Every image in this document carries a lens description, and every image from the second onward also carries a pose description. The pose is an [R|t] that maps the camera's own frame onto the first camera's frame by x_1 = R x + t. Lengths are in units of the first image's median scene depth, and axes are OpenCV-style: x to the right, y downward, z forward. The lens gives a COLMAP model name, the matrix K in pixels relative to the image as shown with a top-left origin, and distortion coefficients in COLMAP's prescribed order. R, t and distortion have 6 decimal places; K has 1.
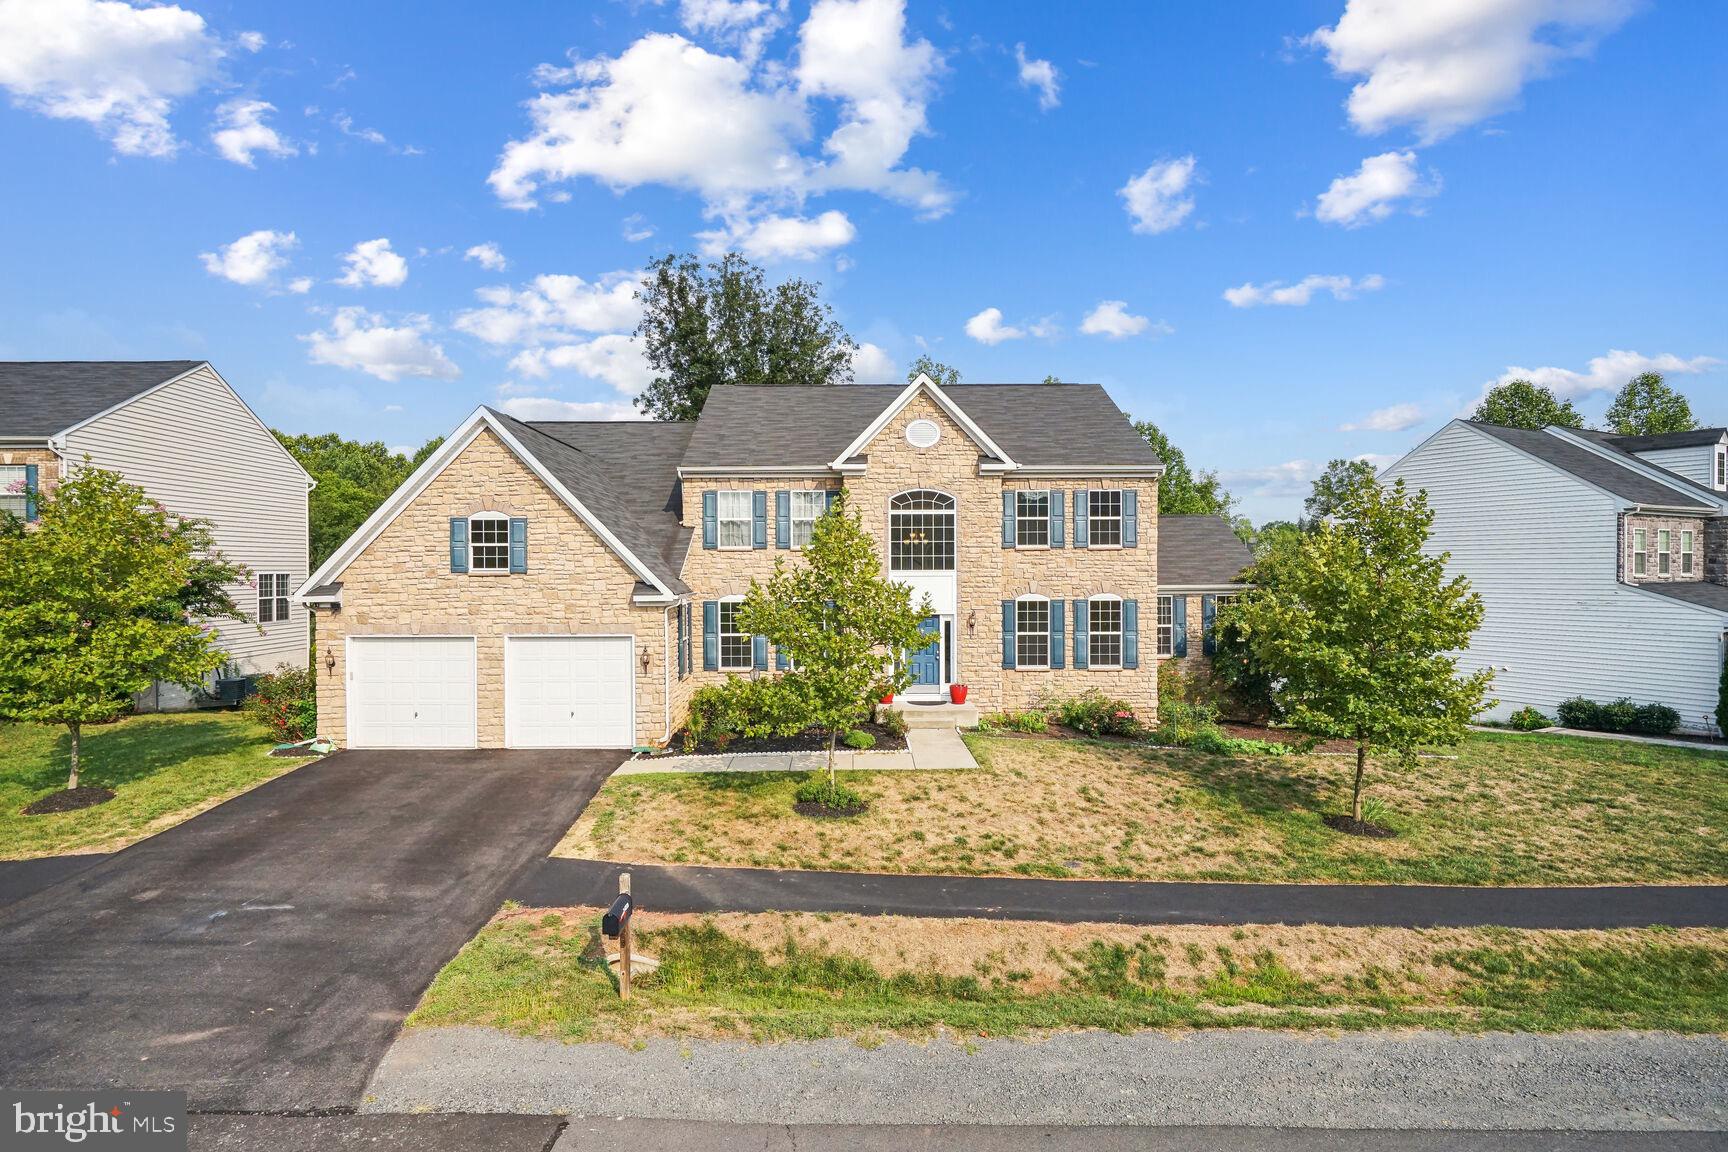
lens RADIAL K [[851.9, 0, 860.3], [0, 851.9, 577.8], [0, 0, 1]] dist [-0.000596, -0.000577]
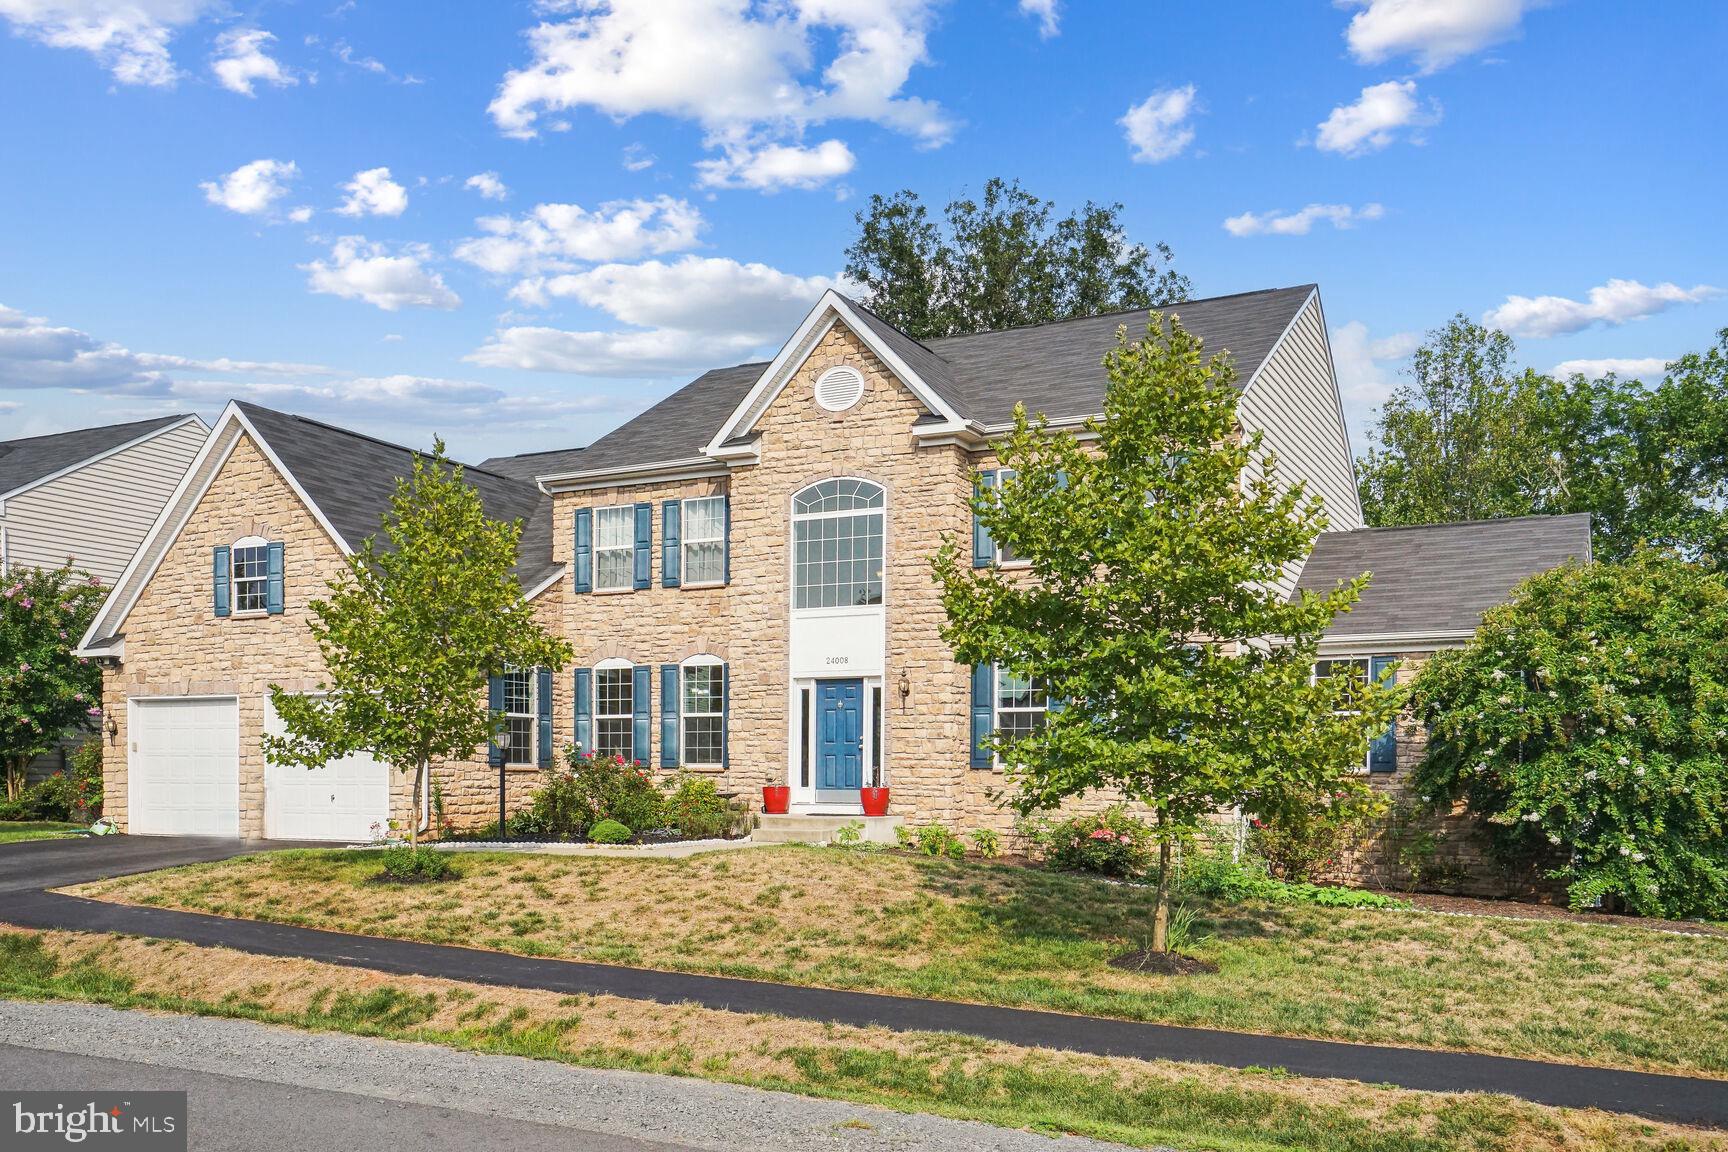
lens RADIAL K [[1468.1, 0, 859.0], [0, 1468.1, 800.2], [0, 0, 1]] dist [0.010512, 0.002546]
pose [[0.890449, 0.015316, -0.454825, 0.686977], [-0.012600, 0.999880, 0.009002, 0.146047], [0.454909, -0.002285, 0.890535, 0.045362]]
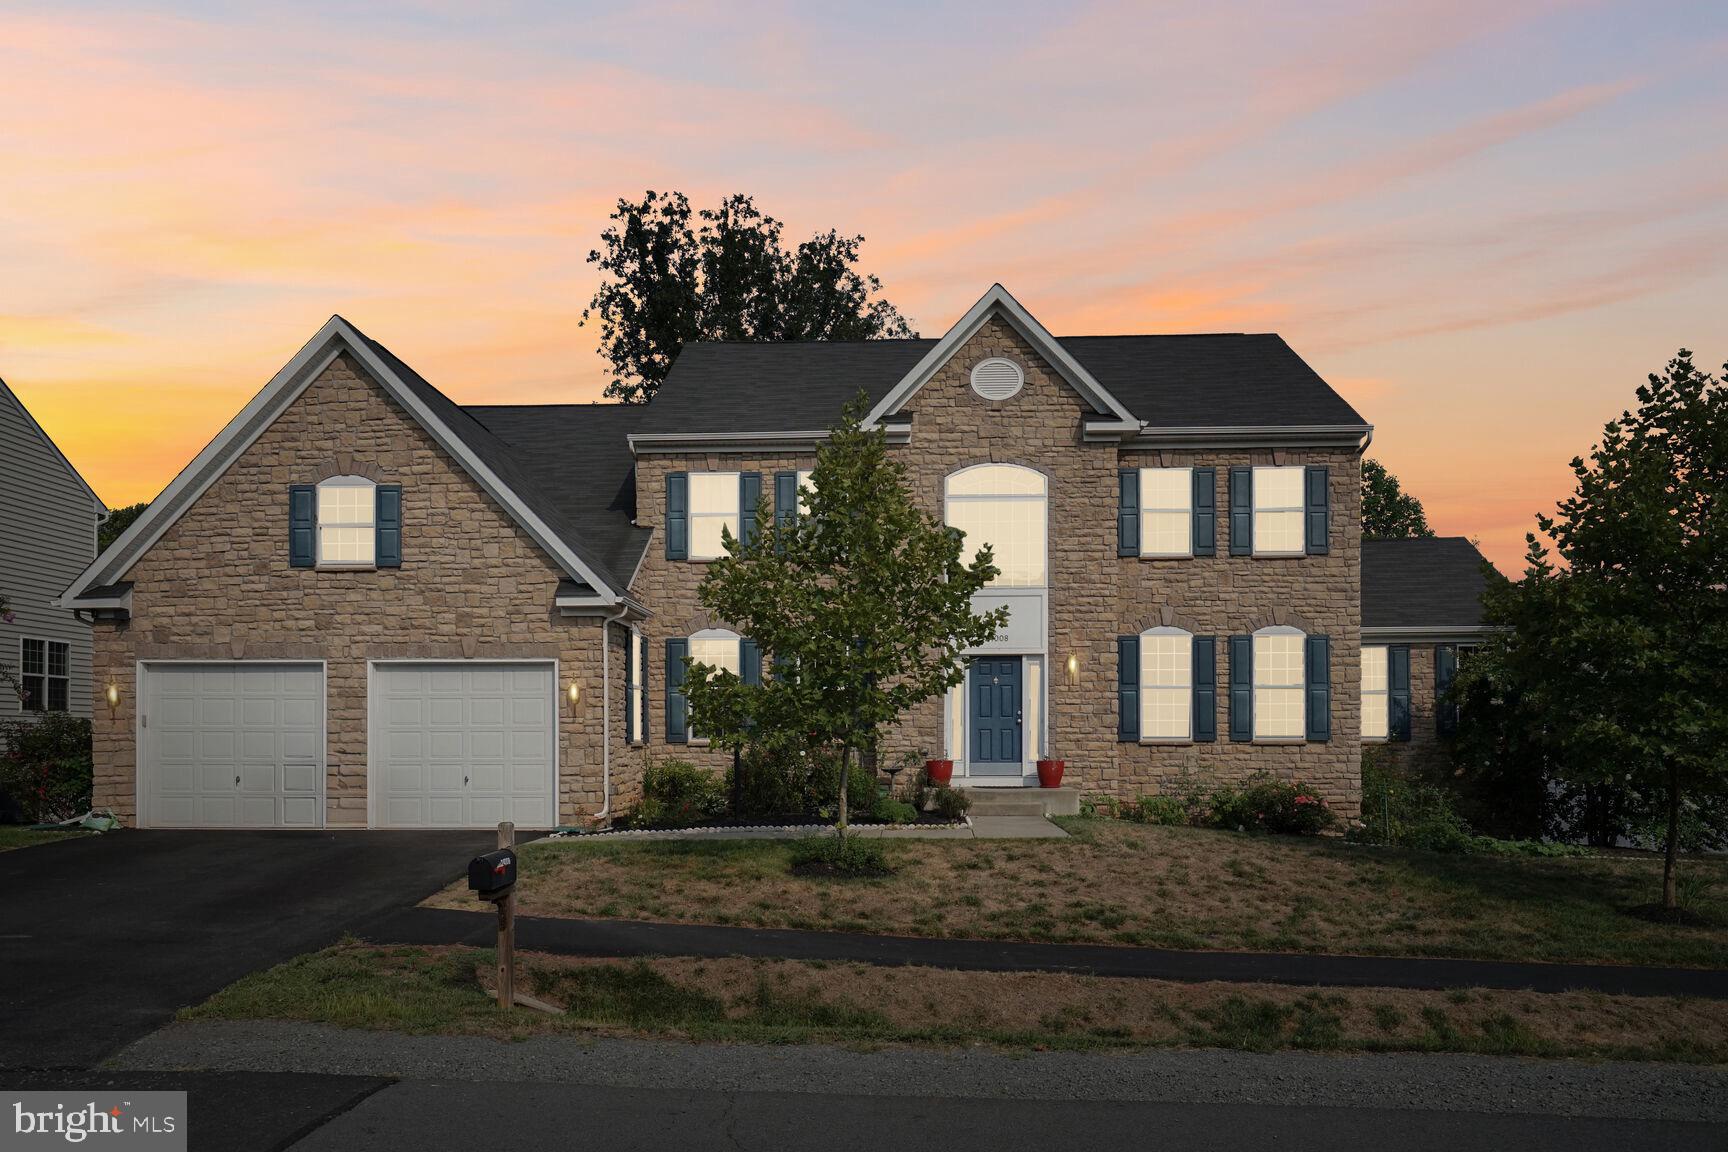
lens RADIAL K [[1295.7, 0, 864.6], [0, 1295.7, 730.1], [0, 0, 1]] dist [-0.004041, 0.041996]
pose [[0.998718, 0.002162, -0.050575, 0.026583], [-0.002927, 0.999882, -0.015068, 0.137490], [0.050536, 0.015197, 0.998607, -0.002027]]
